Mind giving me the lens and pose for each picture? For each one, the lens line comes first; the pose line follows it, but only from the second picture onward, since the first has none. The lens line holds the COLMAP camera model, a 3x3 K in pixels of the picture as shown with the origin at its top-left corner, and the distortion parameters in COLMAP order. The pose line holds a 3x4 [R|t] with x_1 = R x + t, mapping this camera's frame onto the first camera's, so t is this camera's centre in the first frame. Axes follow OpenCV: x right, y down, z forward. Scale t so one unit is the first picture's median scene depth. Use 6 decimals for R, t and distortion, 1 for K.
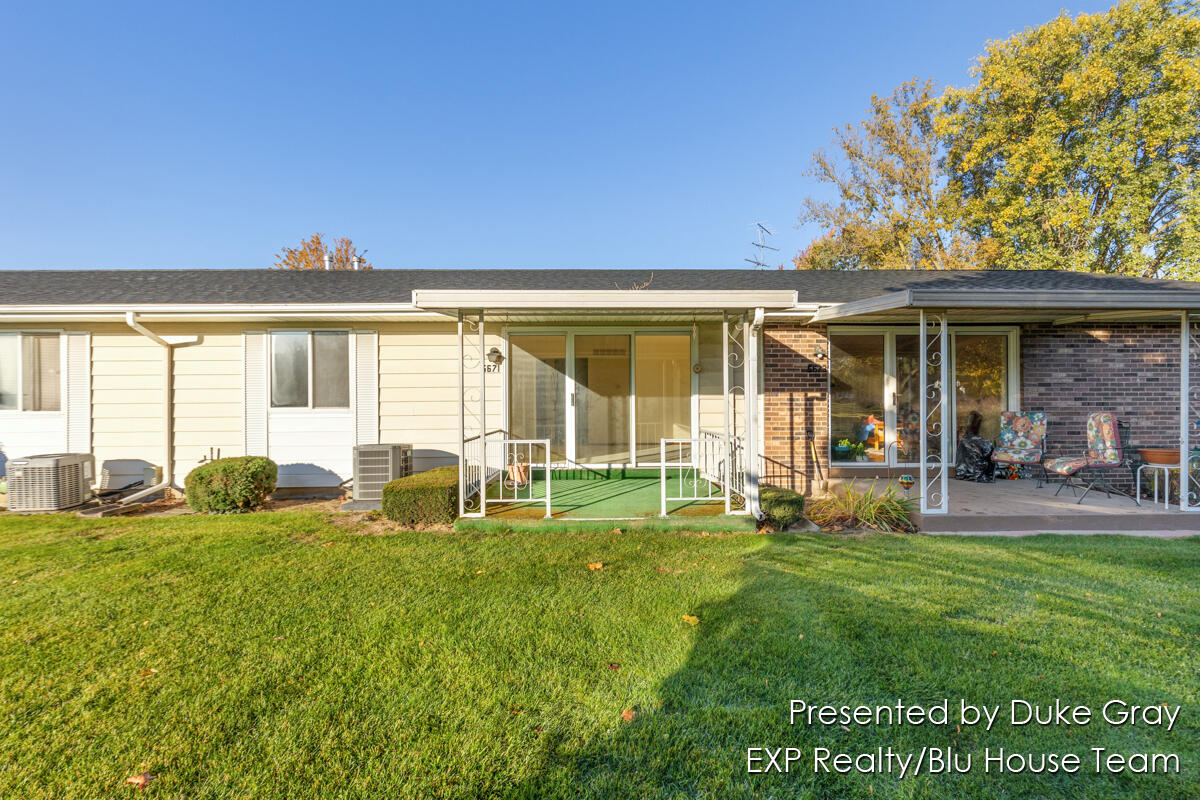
lens RADIAL K [[532.6, 0, 599.8], [0, 532.6, 405.5], [0, 0, 1]] dist [0.001051, 0.000215]
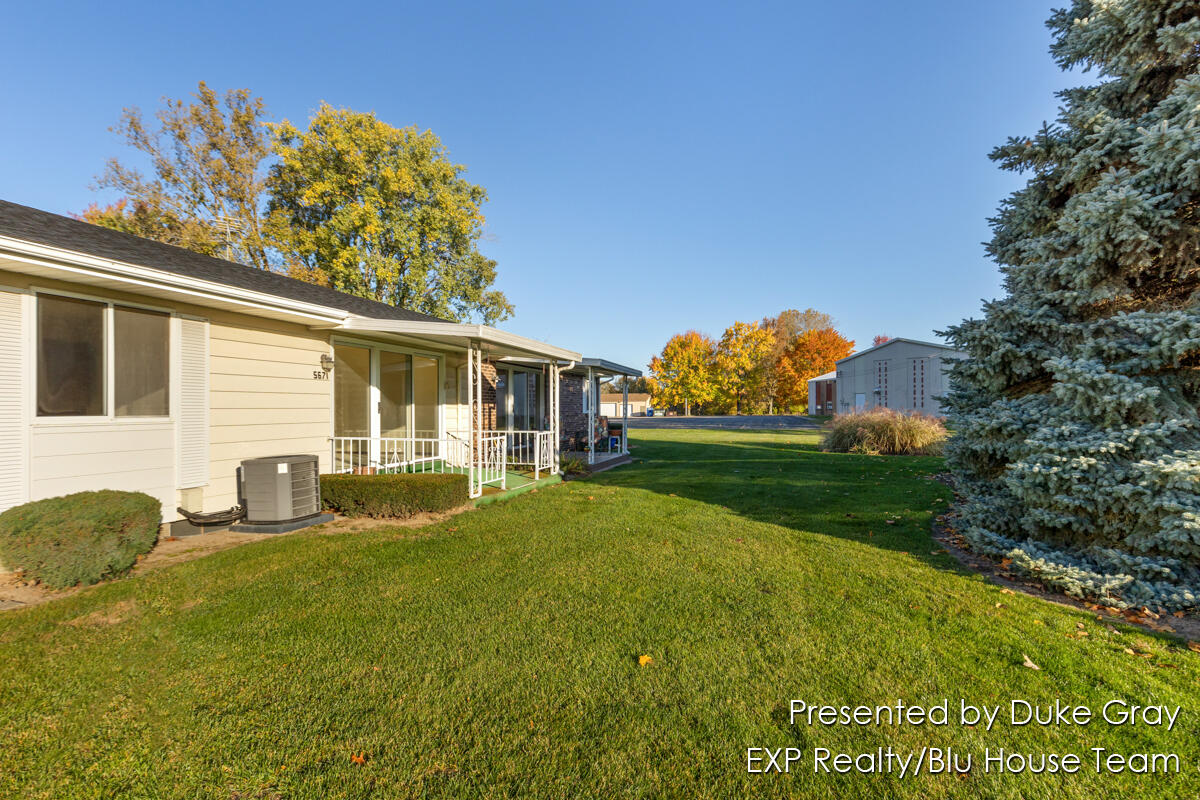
lens RADIAL K [[573.9, 0, 600.0], [0, 573.9, 400.0], [0, 0, 1]] dist [-0.000467, -0.000311]
pose [[0.303464, 0.019775, 0.952638, -1.050815], [0.005326, 0.999734, -0.022449, 0.002558], [-0.952828, 0.011886, 0.303277, 0.187585]]
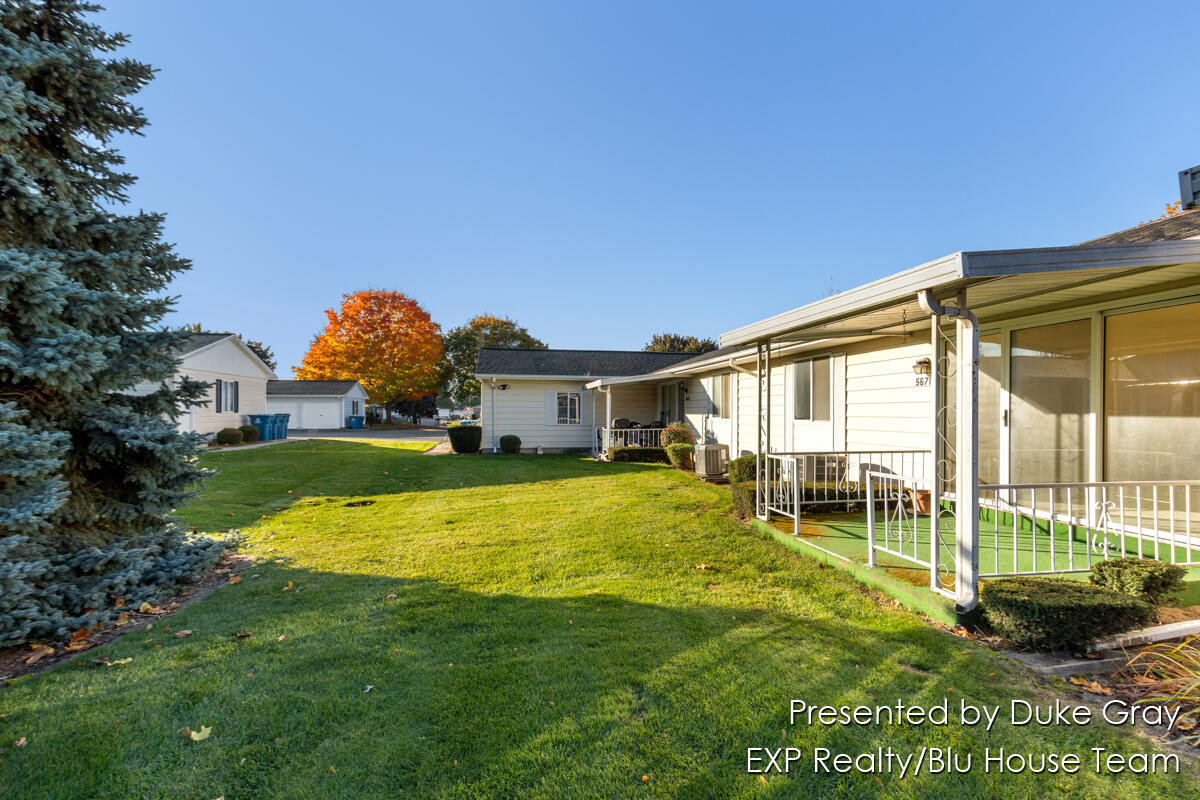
lens RADIAL K [[532.6, 0, 599.8], [0, 532.6, 405.5], [0, 0, 1]] dist [0.001051, 0.000215]
pose [[0.171914, -0.005735, -0.985095, 0.583086], [-0.005543, 0.999962, -0.006788, -0.019925], [0.985096, 0.006627, 0.171876, 0.308398]]
